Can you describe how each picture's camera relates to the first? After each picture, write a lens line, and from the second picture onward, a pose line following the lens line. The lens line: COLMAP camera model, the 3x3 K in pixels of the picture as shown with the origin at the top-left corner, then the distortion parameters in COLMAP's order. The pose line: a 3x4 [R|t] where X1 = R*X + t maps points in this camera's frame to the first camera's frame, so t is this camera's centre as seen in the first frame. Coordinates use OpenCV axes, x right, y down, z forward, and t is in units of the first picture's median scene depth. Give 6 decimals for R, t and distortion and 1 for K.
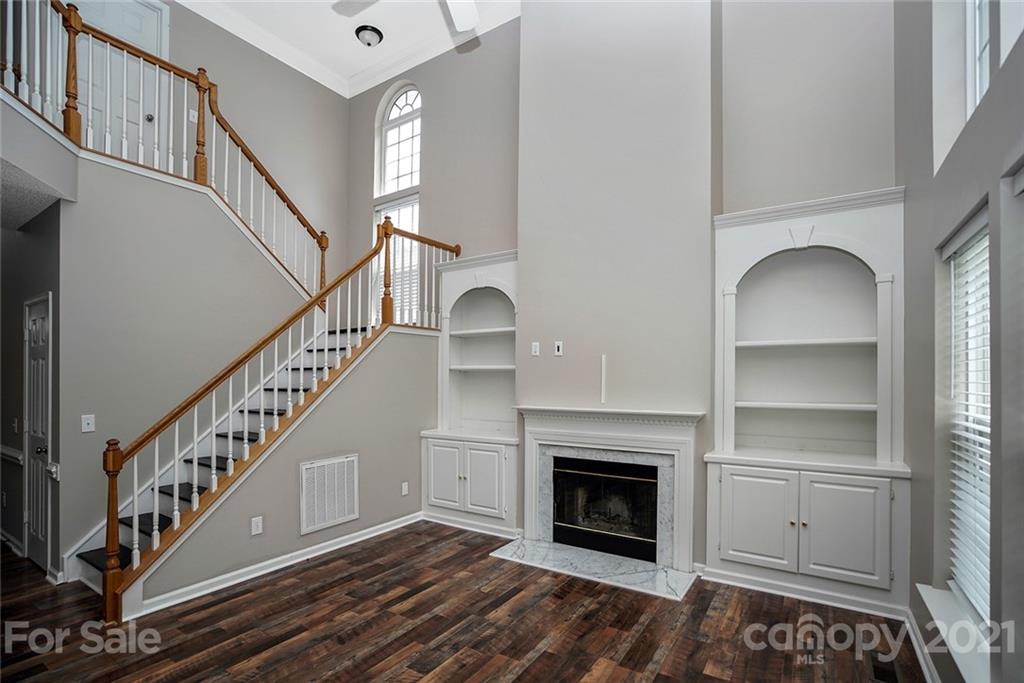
lens RADIAL K [[474.9, 0, 518.0], [0, 474.9, 390.6], [0, 0, 1]] dist [-0.039695, 0.013888]
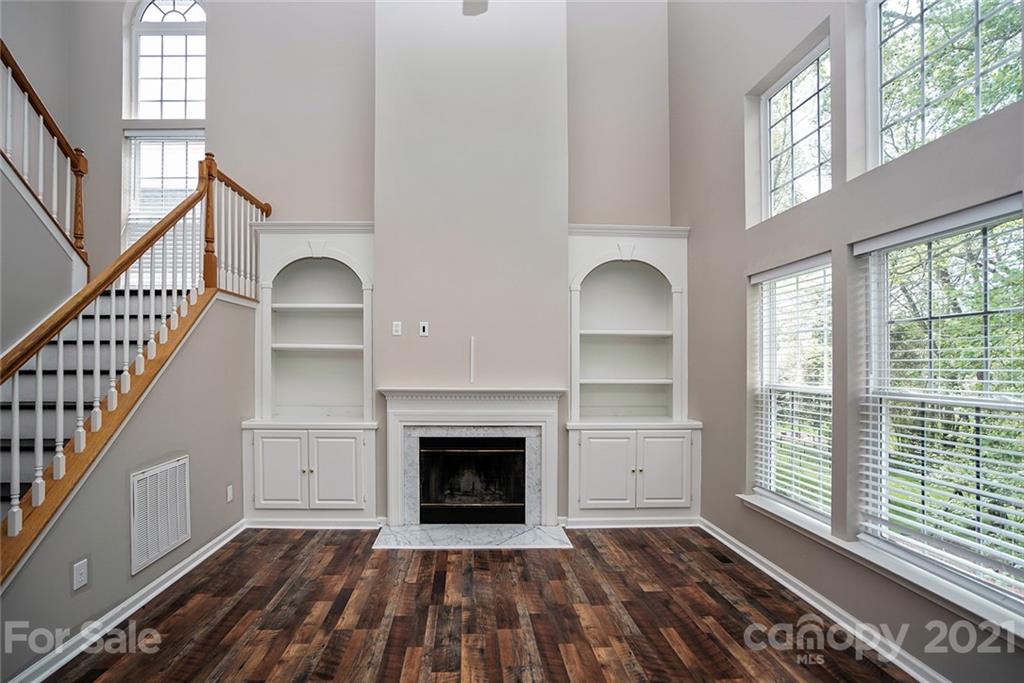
lens RADIAL K [[474.9, 0, 475.1], [0, 474.9, 373.4], [0, 0, 1]] dist [-0.039695, 0.013888]
pose [[0.831318, -0.007492, 0.555747, -0.413459], [0.009117, 0.999958, -0.000157, 0.006537], [-0.555723, 0.005197, 0.831351, 0.119874]]
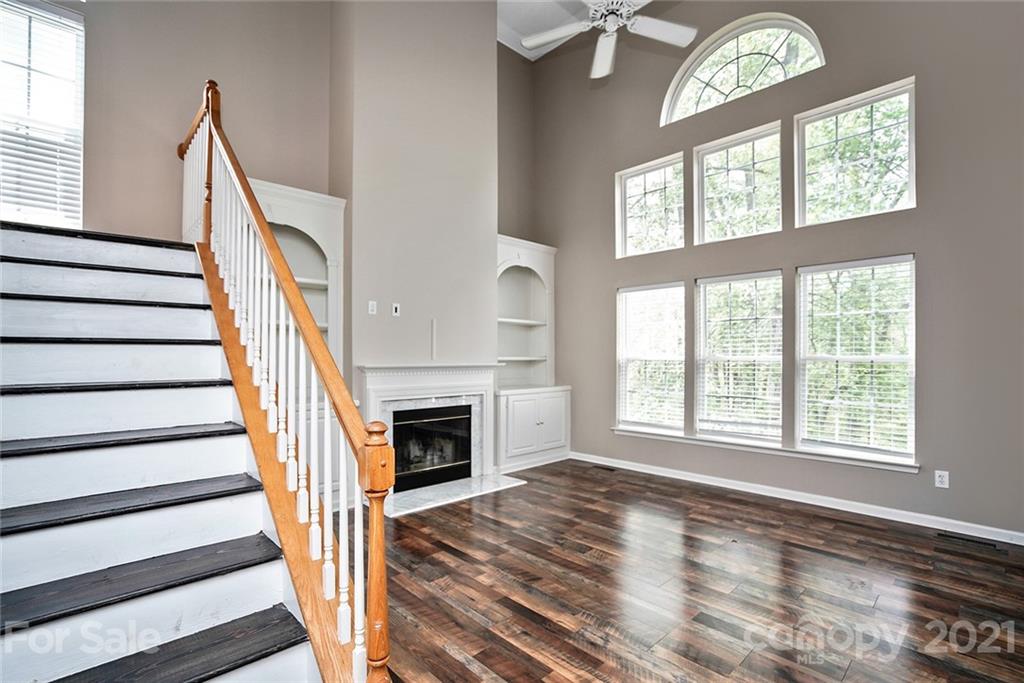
lens RADIAL K [[474.9, 0, 502.0], [0, 474.9, 360.1], [0, 0, 1]] dist [-0.039695, 0.013888]
pose [[0.253971, -0.008948, 0.967170, -0.955418], [0.022939, 0.999732, 0.003226, 0.028923], [-0.966940, 0.021367, 0.254108, 0.540432]]
